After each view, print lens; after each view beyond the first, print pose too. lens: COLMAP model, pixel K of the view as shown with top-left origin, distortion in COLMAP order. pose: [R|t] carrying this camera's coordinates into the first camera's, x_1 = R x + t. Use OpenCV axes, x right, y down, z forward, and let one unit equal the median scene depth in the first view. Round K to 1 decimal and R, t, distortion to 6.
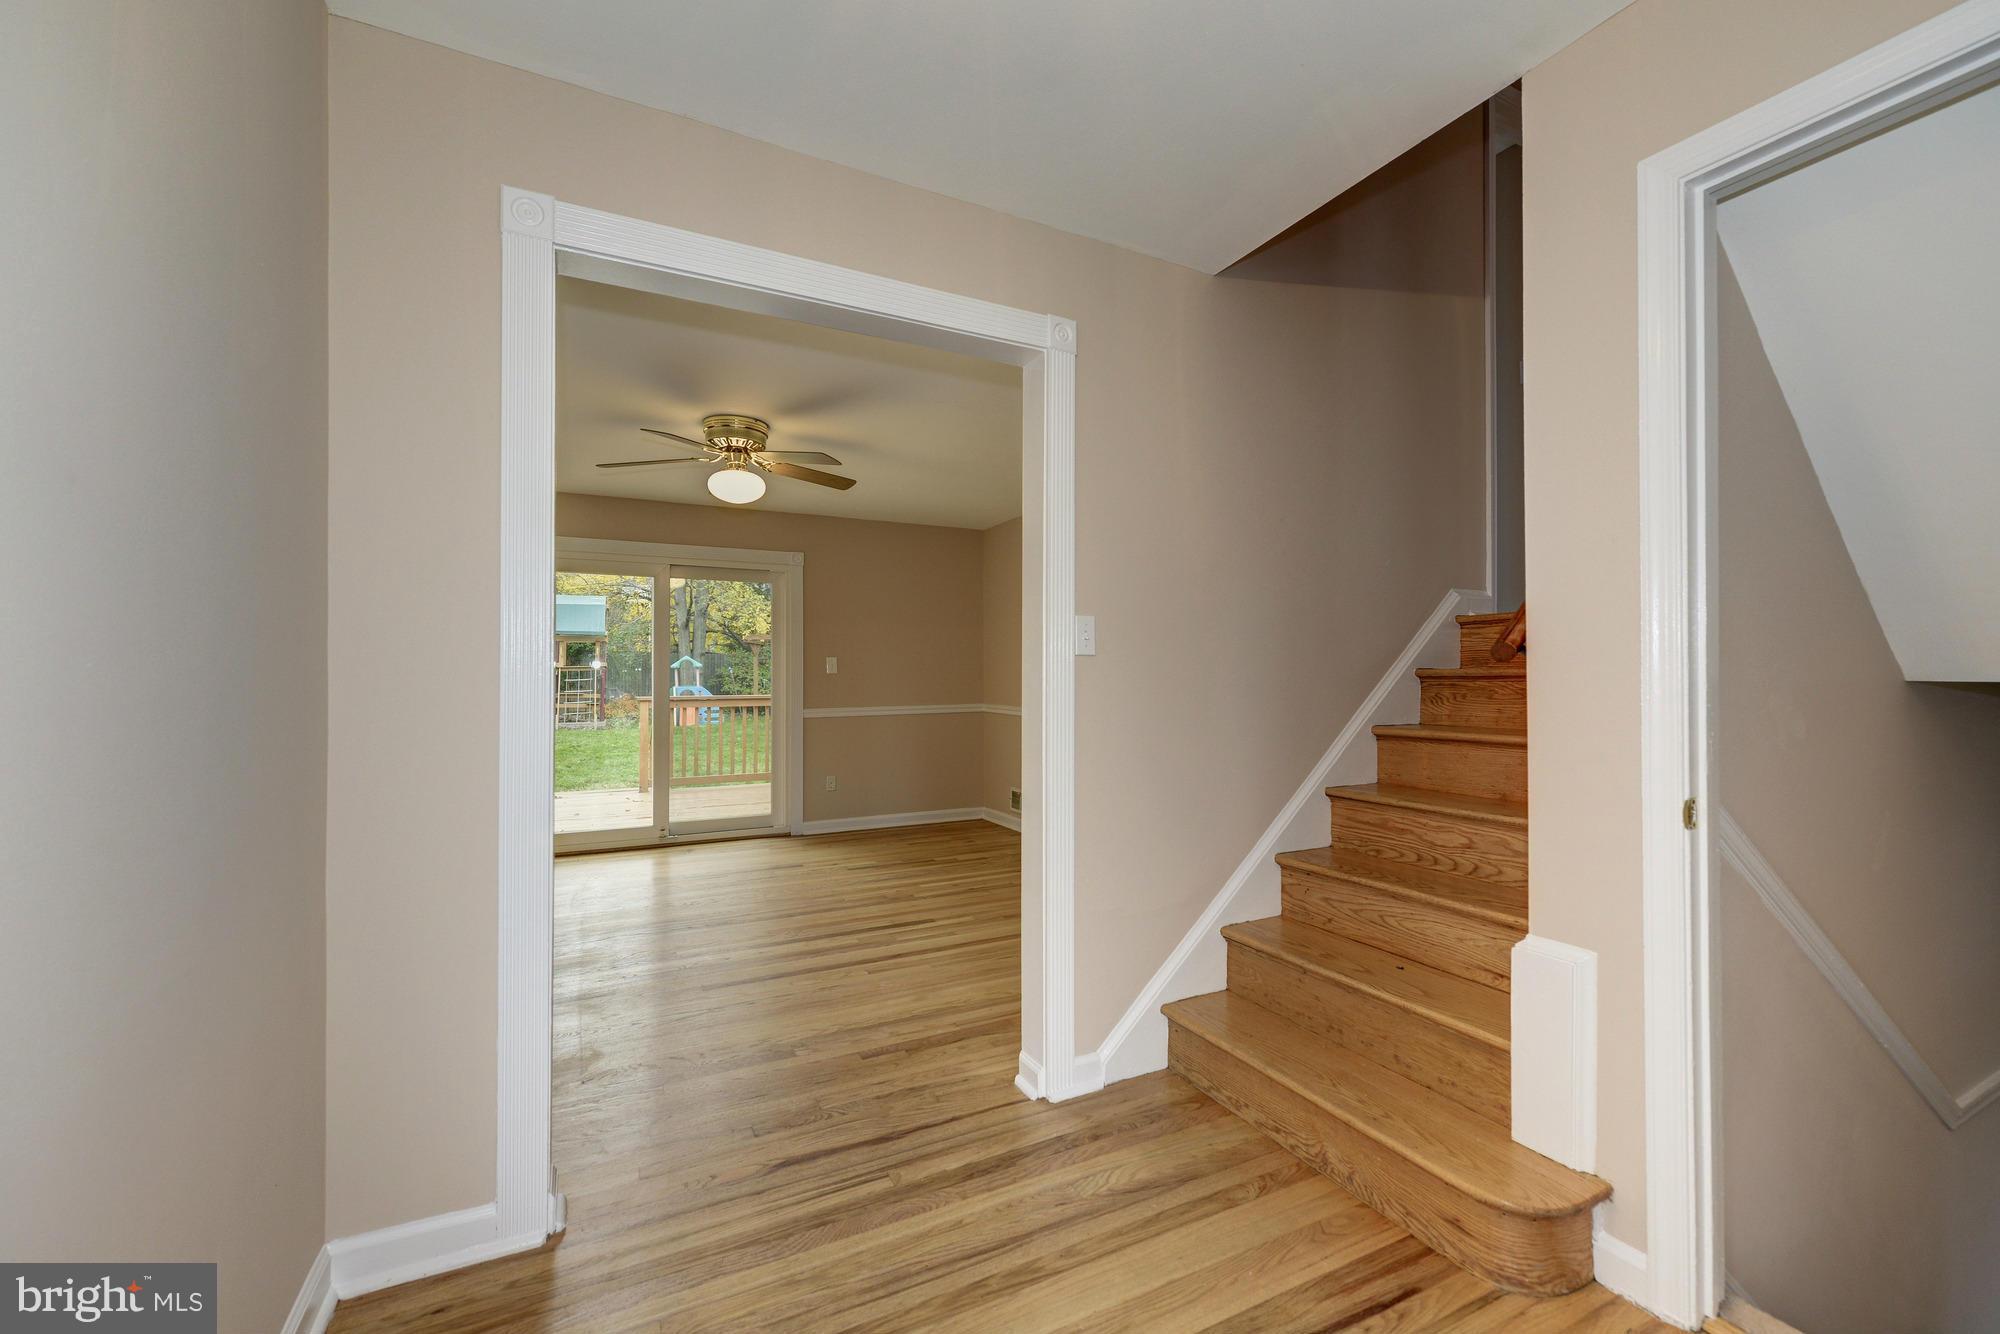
lens RADIAL K [[806.6, 0, 1000.0], [0, 806.6, 667.0], [0, 0, 1]] dist [0.000078, -0.000007]
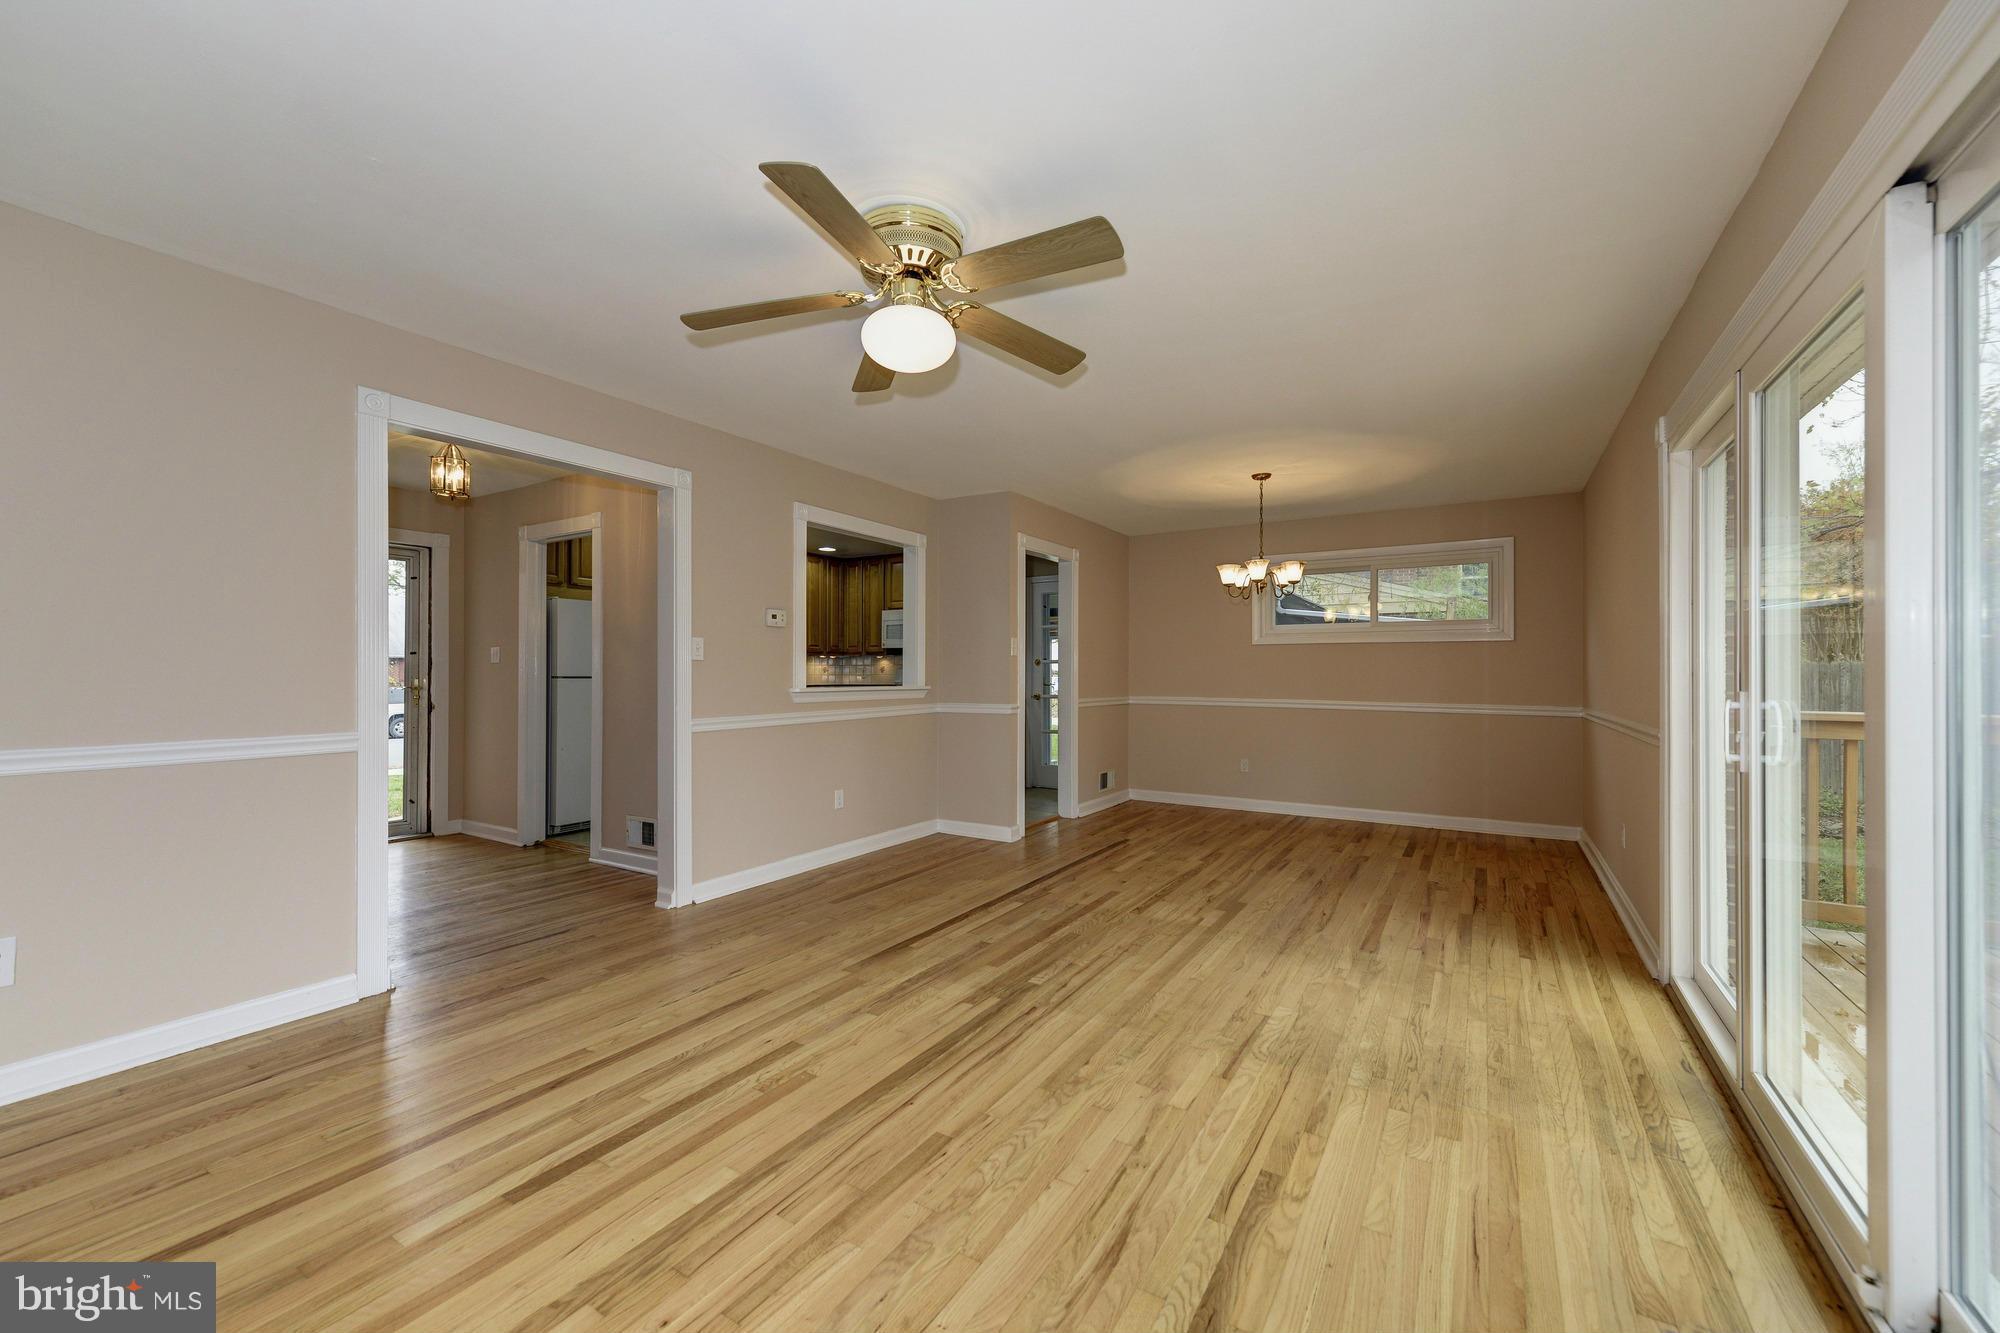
lens RADIAL K [[777.4, 0, 987.4], [0, 777.4, 667.1], [0, 0, 1]] dist [0.001113, -0.000152]
pose [[-0.856331, -0.003902, -0.516413, -0.056407], [0.006976, 0.999793, -0.019123, 0.014574], [0.516380, -0.019978, -0.856126, 0.990330]]
